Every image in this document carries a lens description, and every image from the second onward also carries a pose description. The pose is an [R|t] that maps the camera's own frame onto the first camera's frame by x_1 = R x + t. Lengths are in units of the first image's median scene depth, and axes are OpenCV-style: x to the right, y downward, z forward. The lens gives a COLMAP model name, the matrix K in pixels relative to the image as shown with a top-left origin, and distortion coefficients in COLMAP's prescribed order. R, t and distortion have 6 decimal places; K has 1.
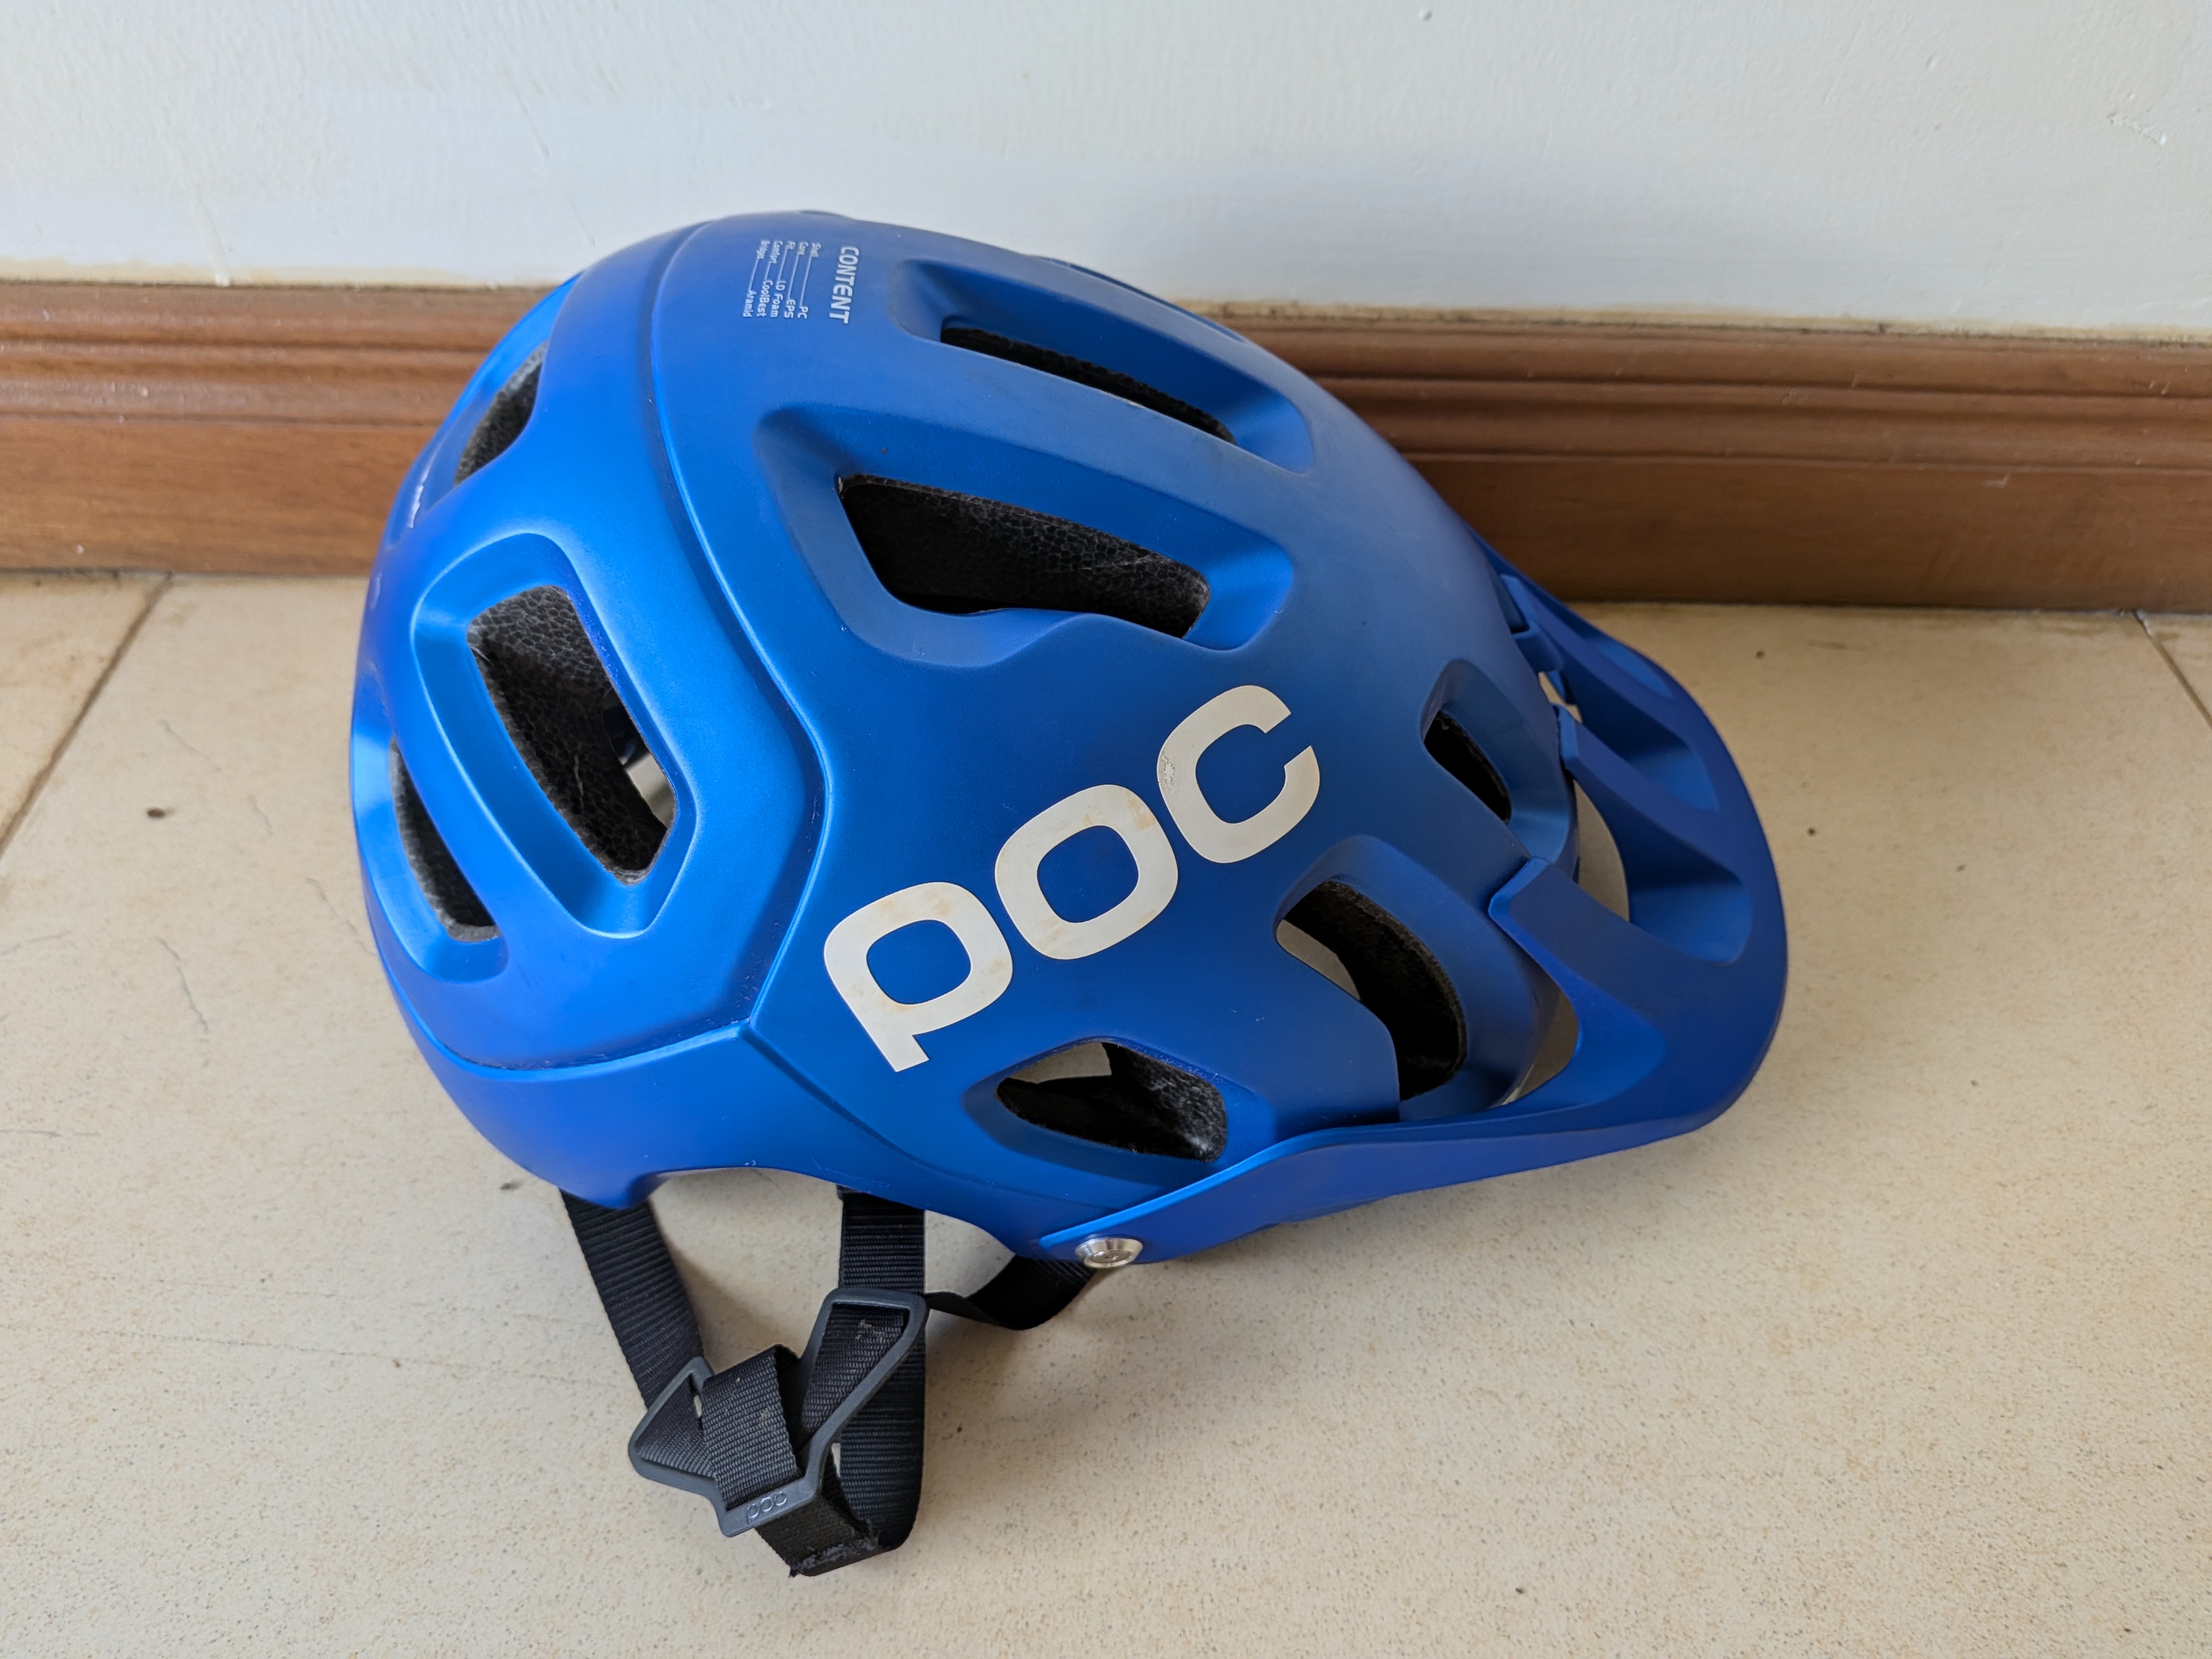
lens RADIAL K [[1558.5, 0, 1093.9], [0, 1558.5, 815.9], [0, 0, 1]] dist [-0.047248, 0.012607]
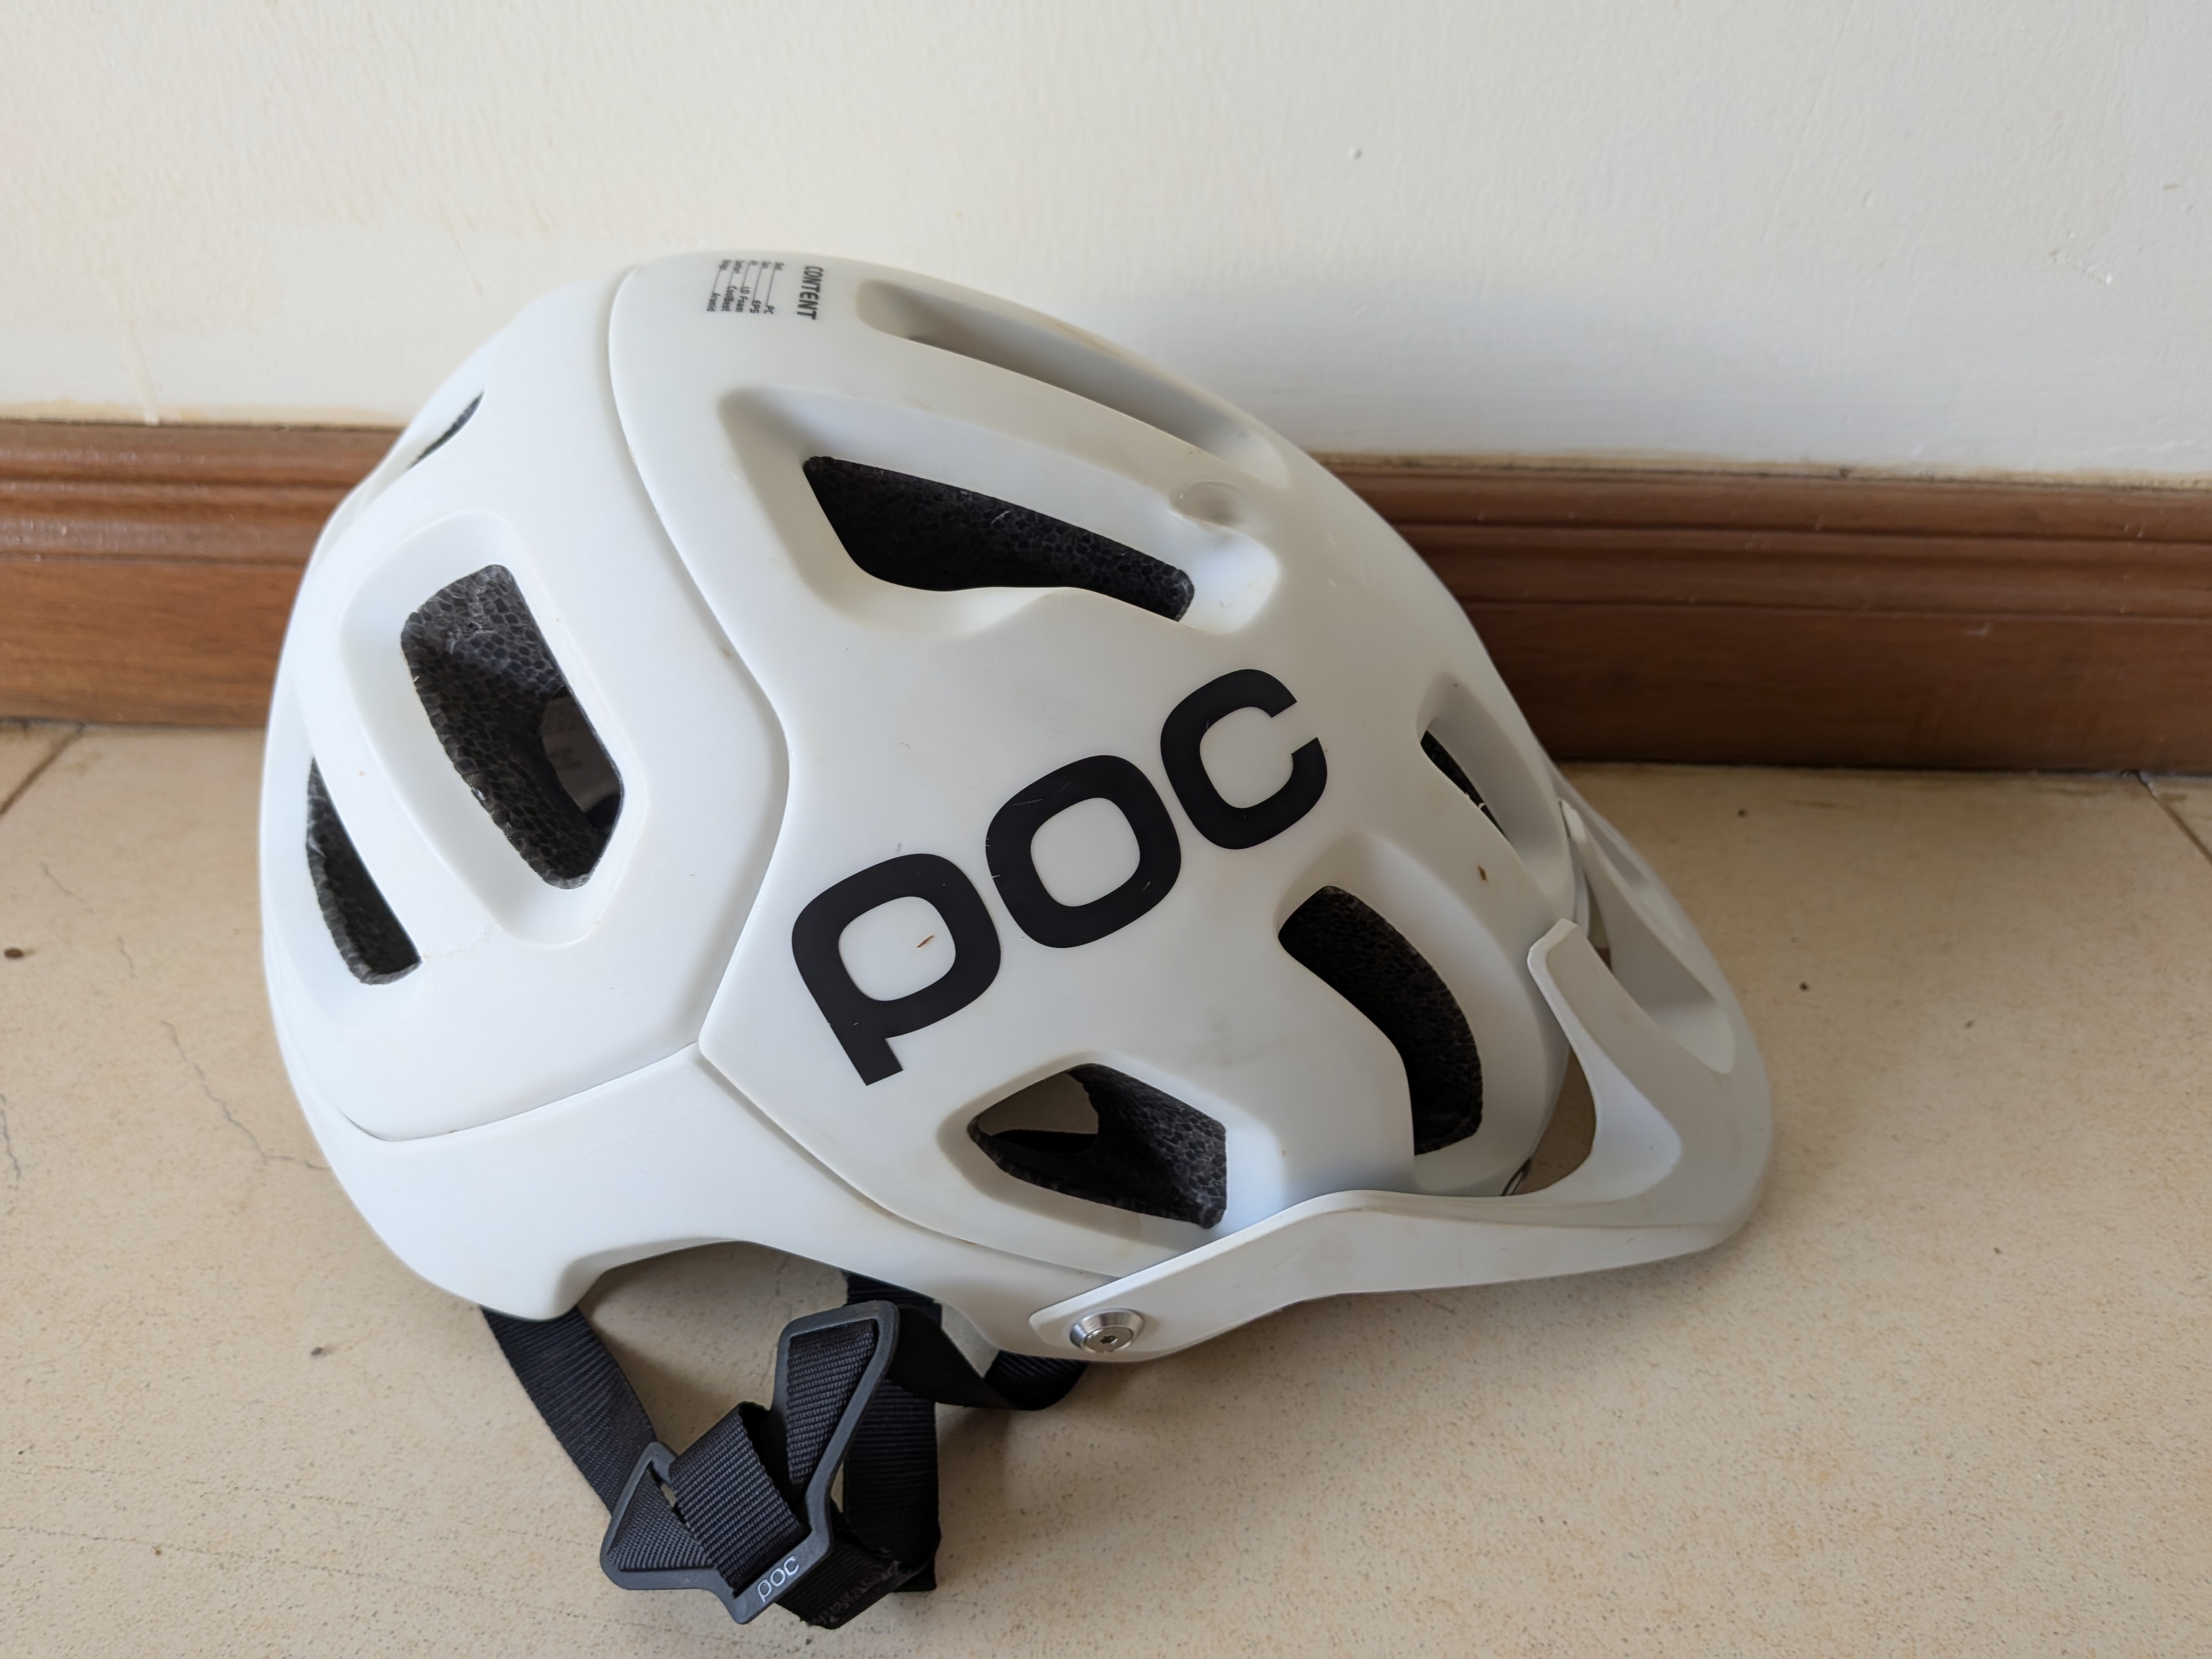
lens RADIAL K [[1558.5, 0, 1130.3], [0, 1558.5, 835.3], [0, 0, 1]] dist [-0.047248, 0.012607]
pose [[0.999985, 0.003754, -0.004026, 0.072921], [-0.004394, 0.984919, -0.172963, 0.089028], [0.003316, 0.172978, 0.984920, 0.082876]]
